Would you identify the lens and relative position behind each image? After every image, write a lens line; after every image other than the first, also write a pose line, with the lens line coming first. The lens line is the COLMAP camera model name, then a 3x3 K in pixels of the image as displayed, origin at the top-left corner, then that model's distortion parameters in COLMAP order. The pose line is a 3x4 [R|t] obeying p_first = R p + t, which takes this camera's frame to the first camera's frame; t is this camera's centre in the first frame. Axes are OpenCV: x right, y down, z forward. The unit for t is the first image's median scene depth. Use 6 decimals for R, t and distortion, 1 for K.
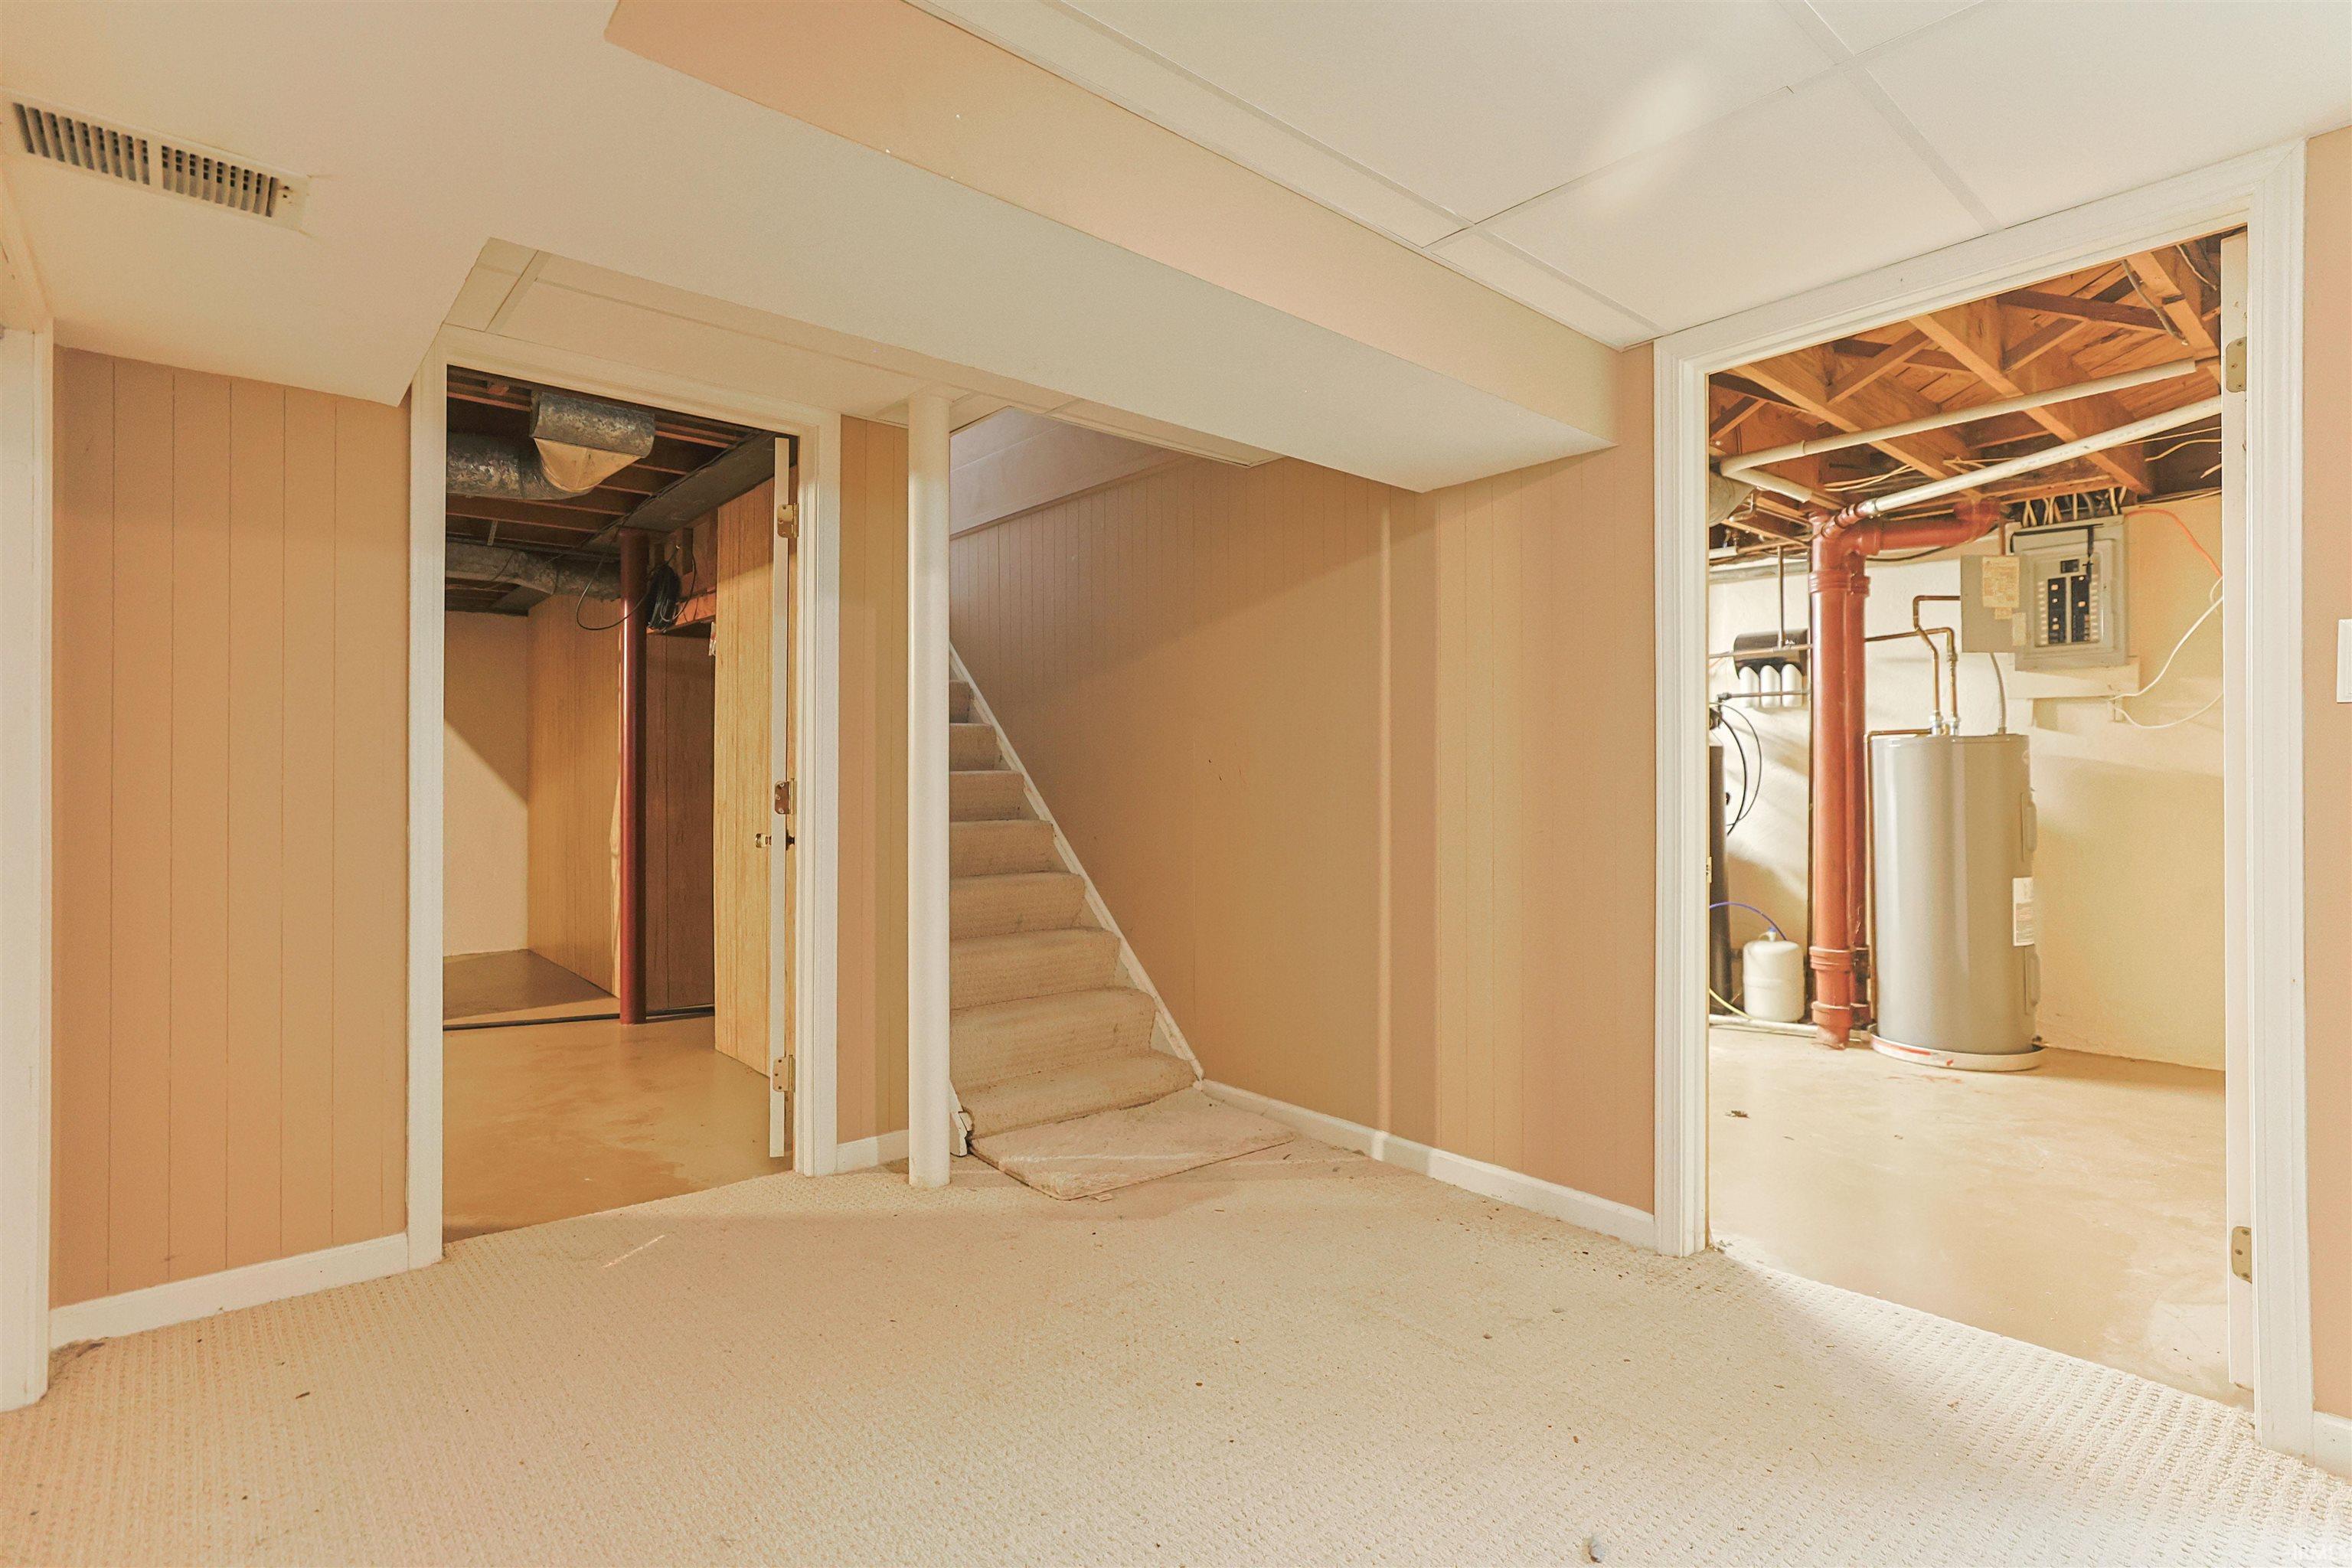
lens RADIAL K [[1158.6, 0, 1189.9], [0, 1158.6, 774.7], [0, 0, 1]] dist [-0.019334, 0.012313]
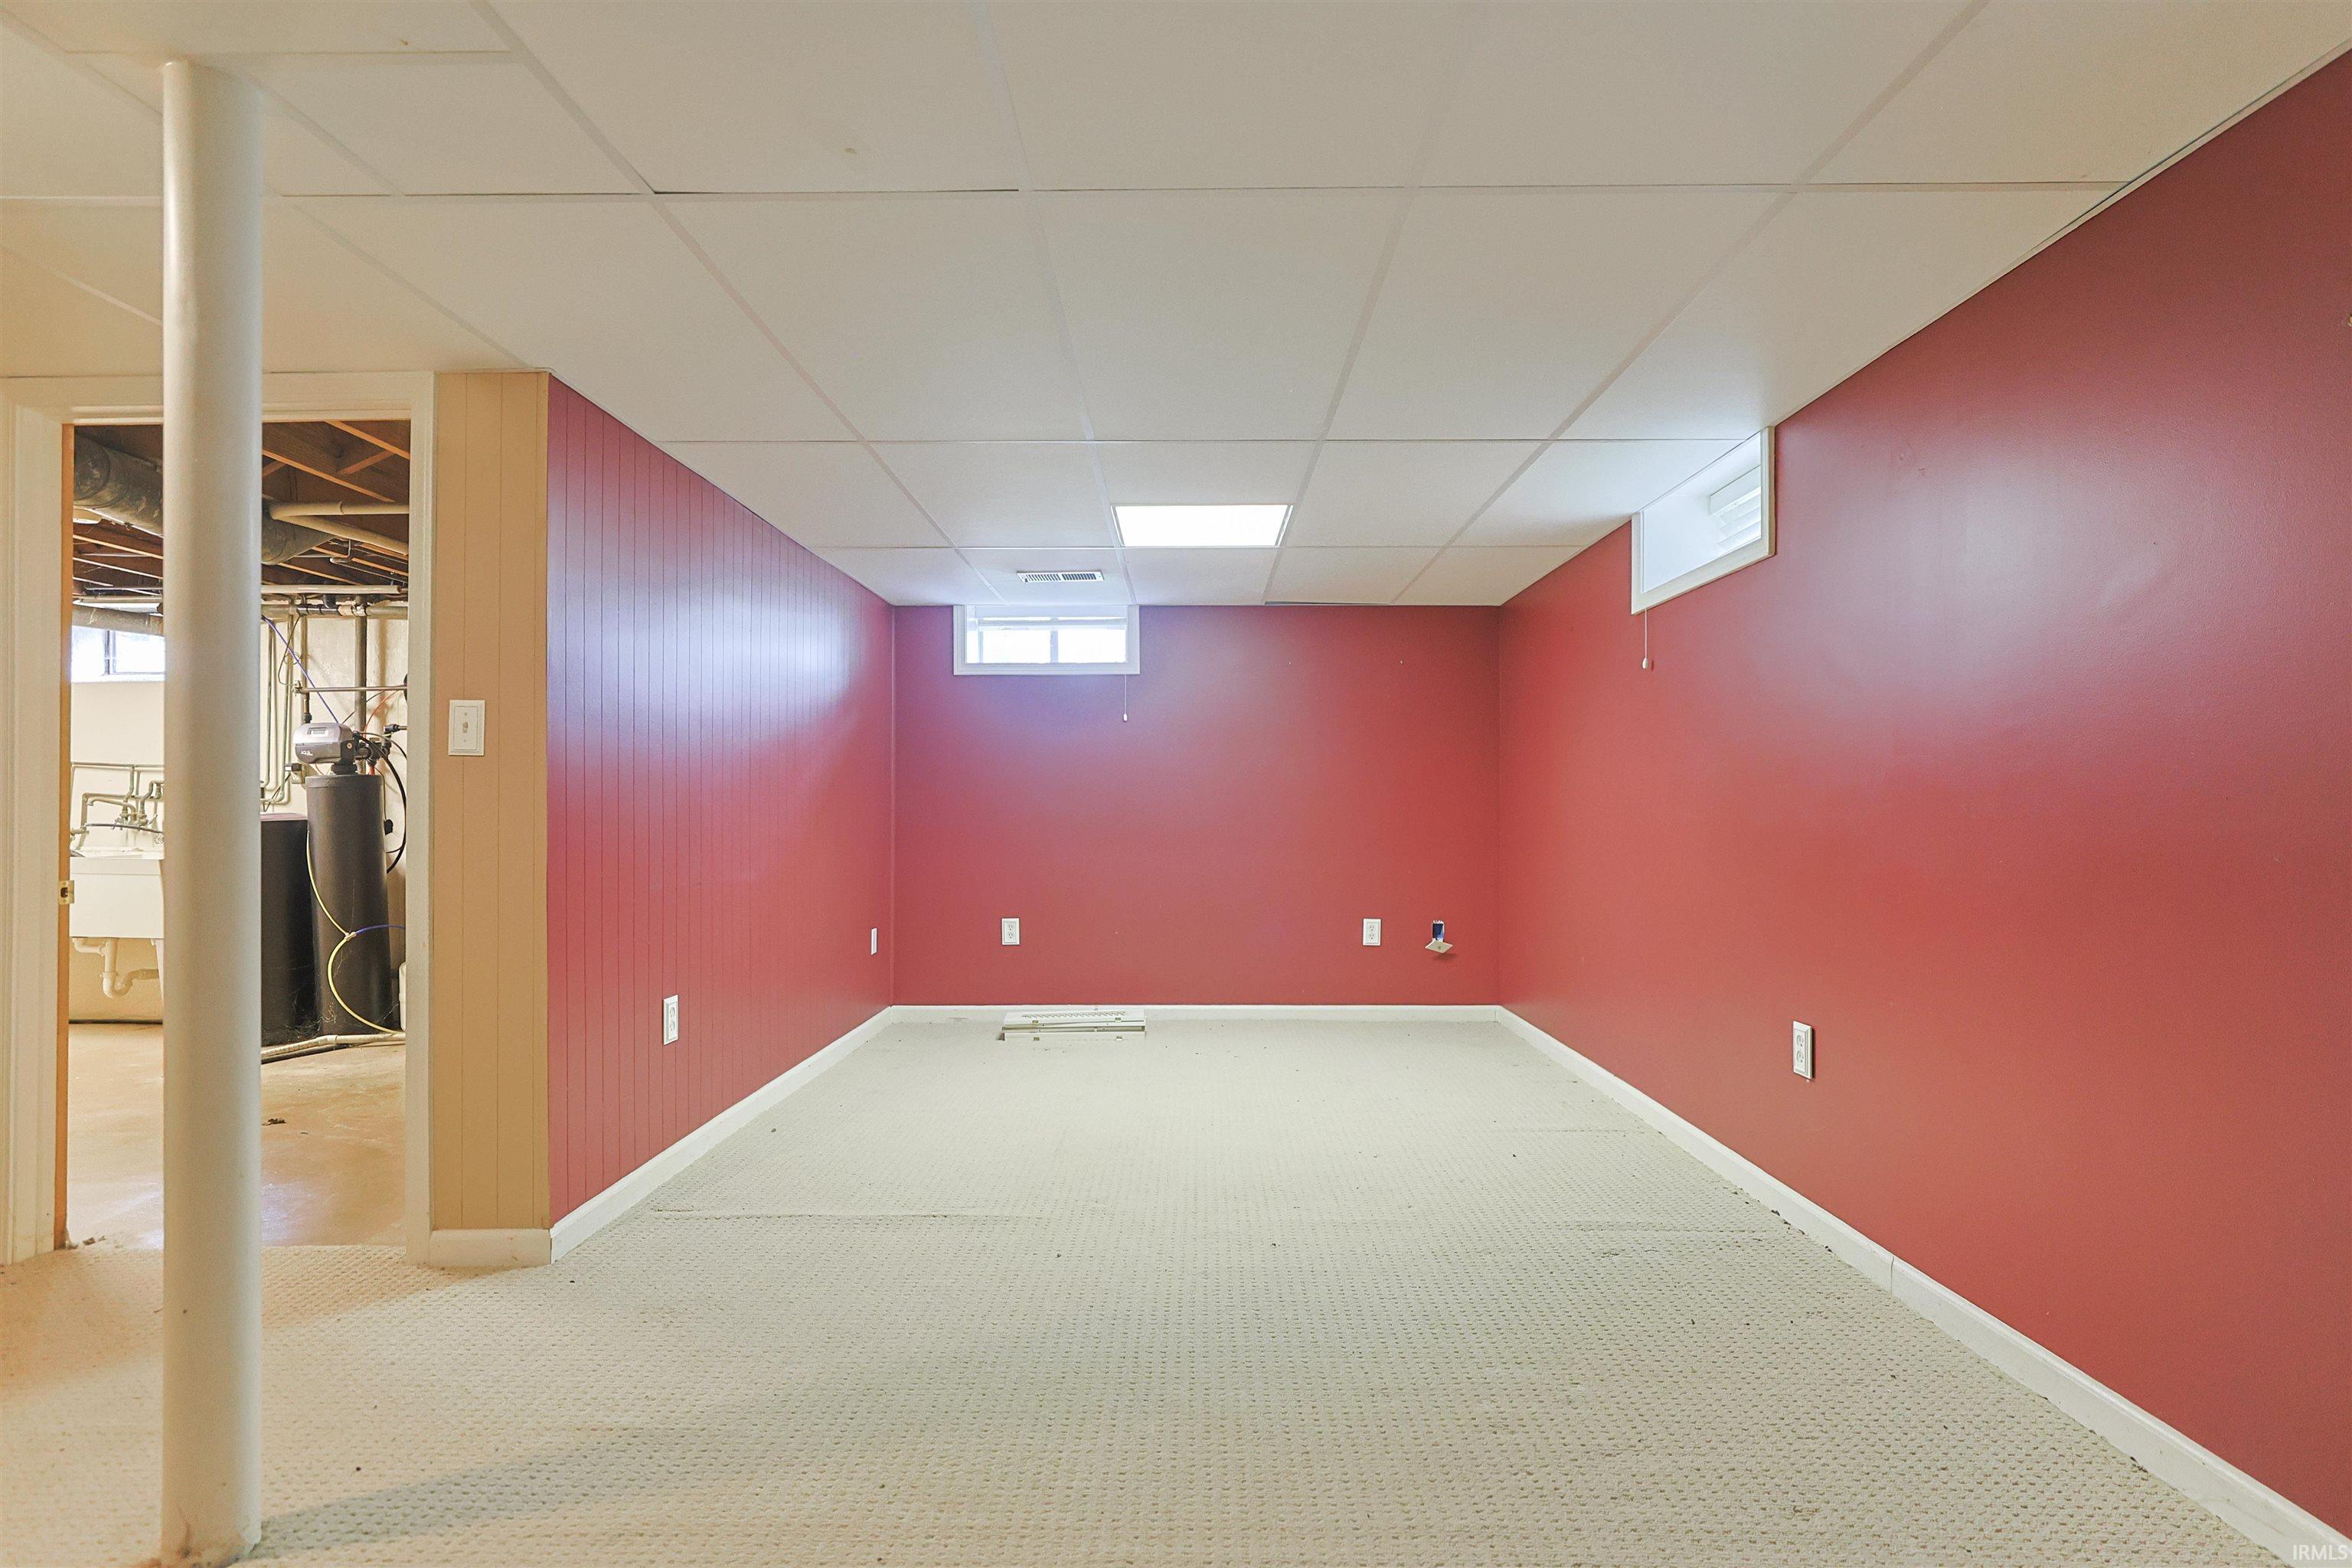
lens RADIAL K [[1158.6, 0, 1180.8], [0, 1158.6, 800.7], [0, 0, 1]] dist [-0.019334, 0.012313]
pose [[0.661605, 0.005975, 0.749829, 0.255406], [-0.003553, 0.999982, -0.004834, 0.000857], [-0.749844, 0.000534, 0.661614, -0.359988]]
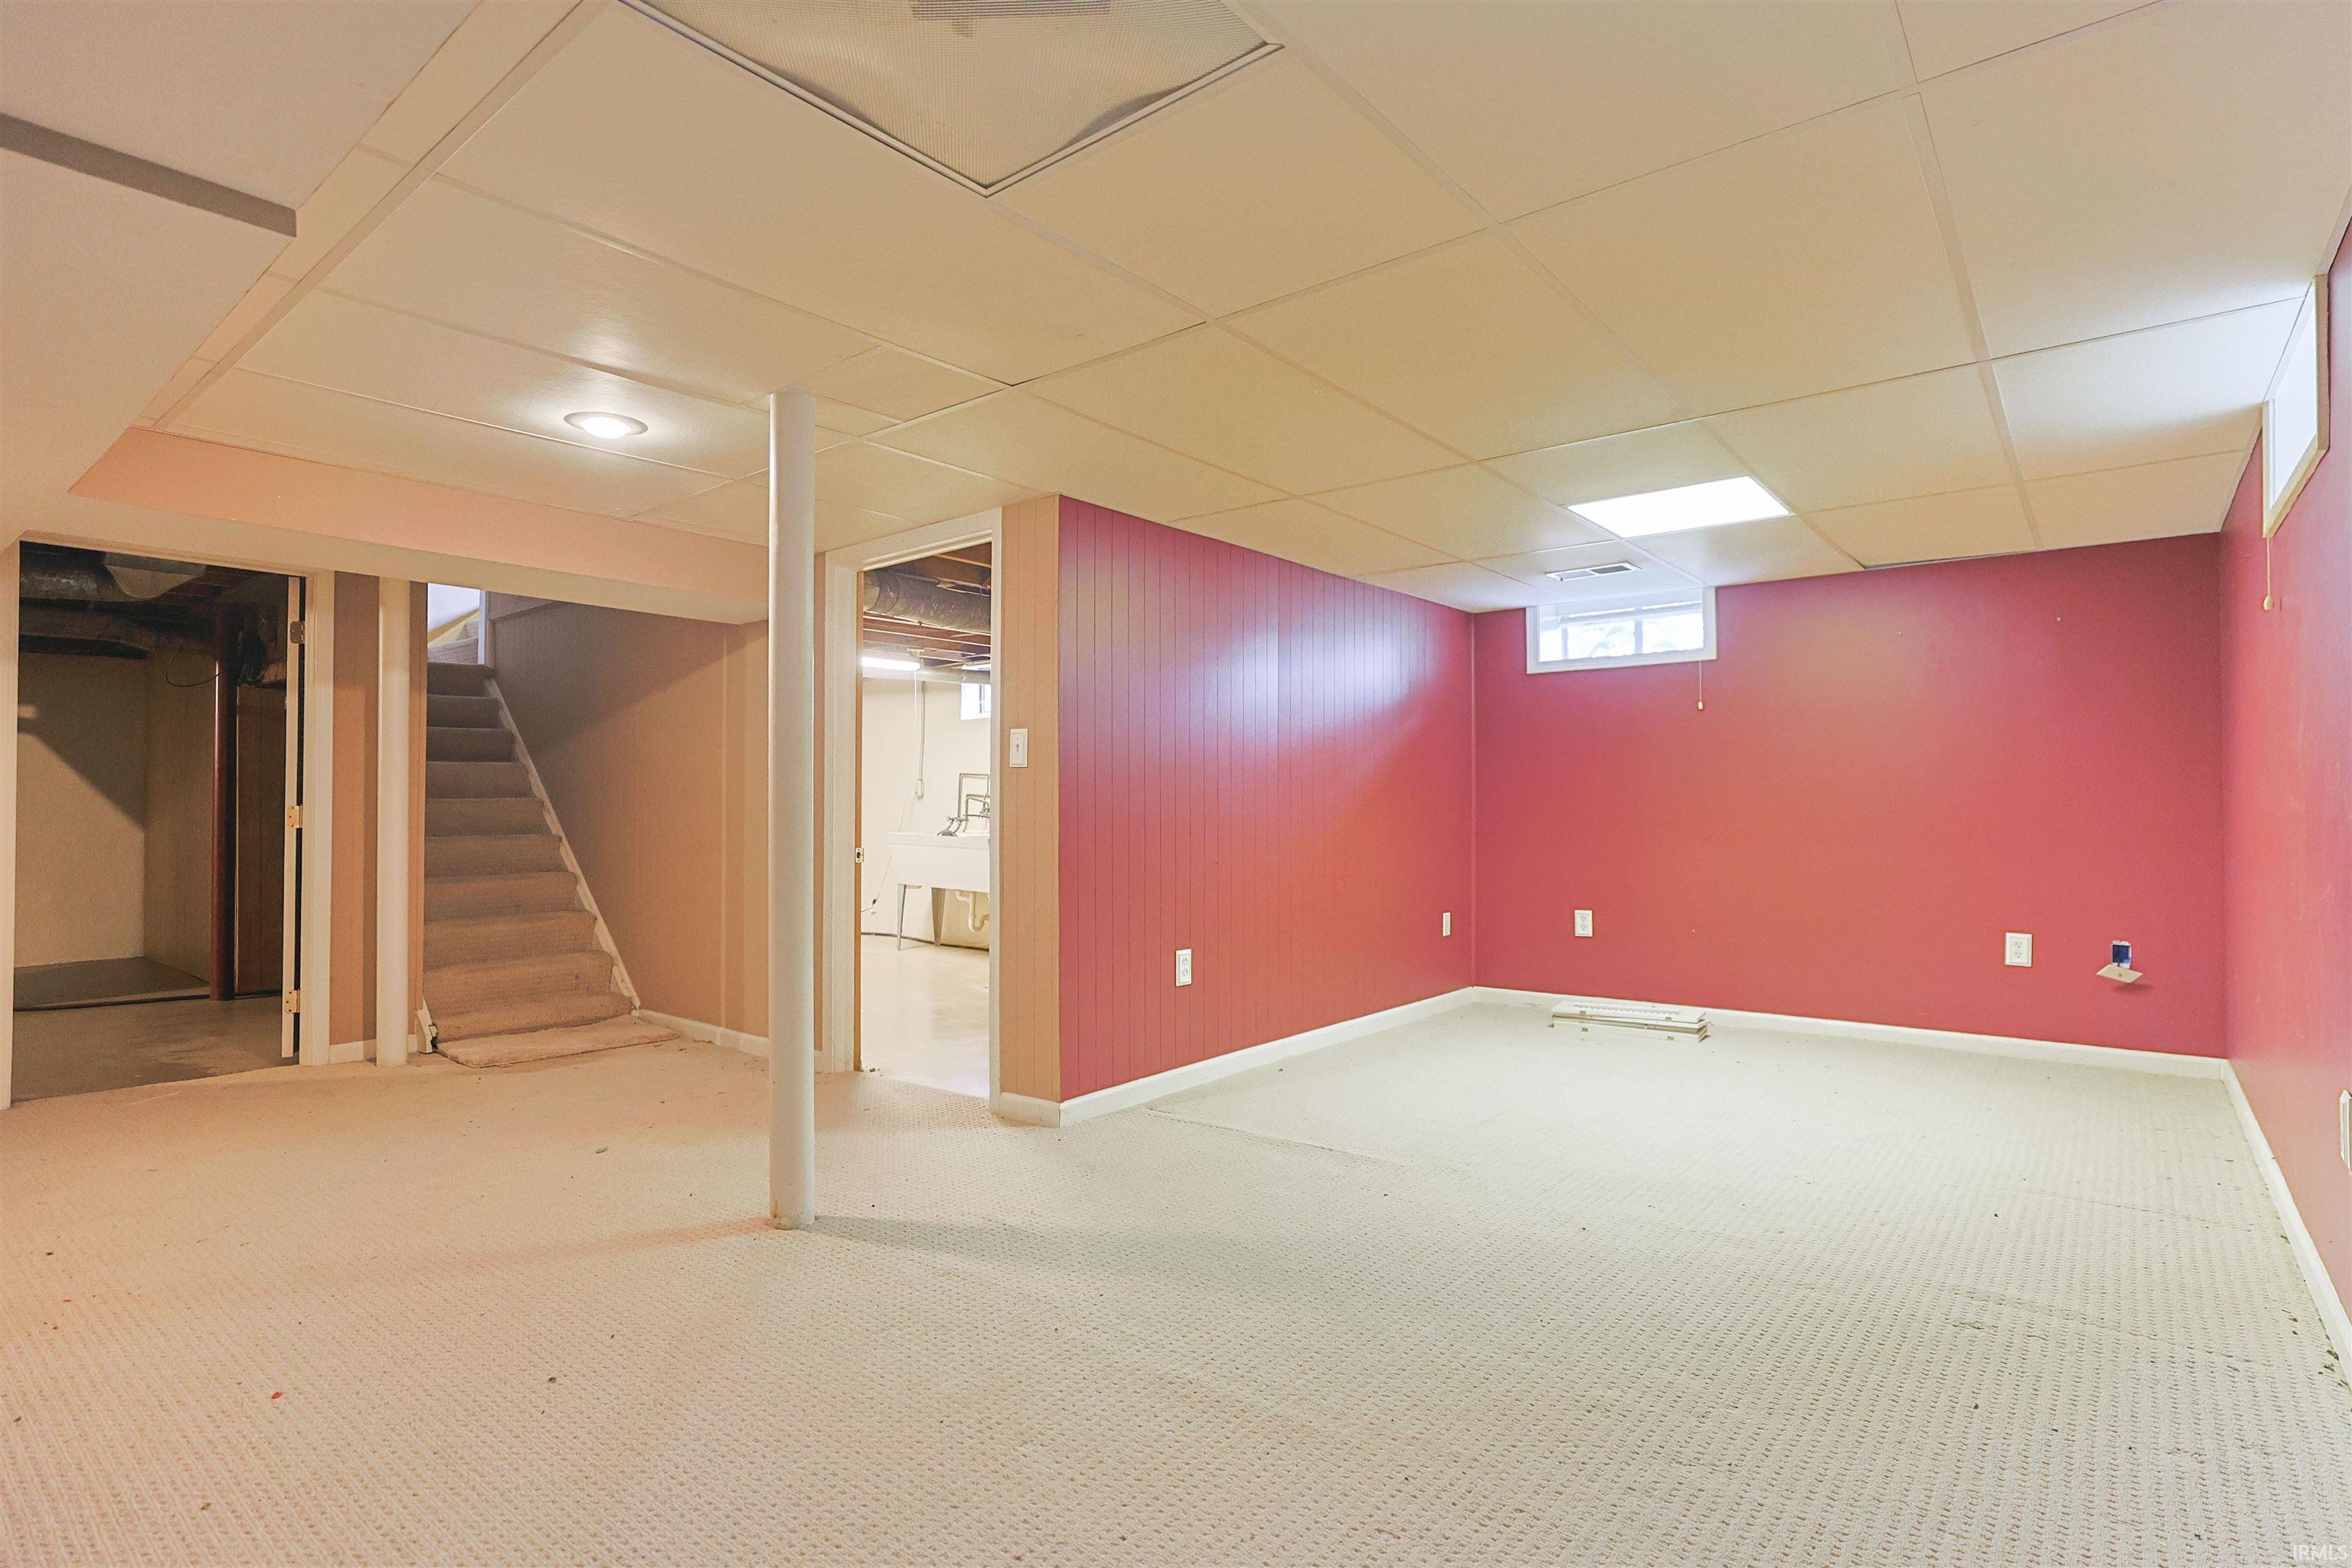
lens RADIAL K [[1158.6, 0, 1193.5], [0, 1158.6, 789.4], [0, 0, 1]] dist [-0.019334, 0.012313]
pose [[0.982190, -0.000422, 0.187888, 0.448425], [0.002094, 0.999960, -0.008701, 0.000186], [-0.187876, 0.008939, 0.982152, -0.596886]]
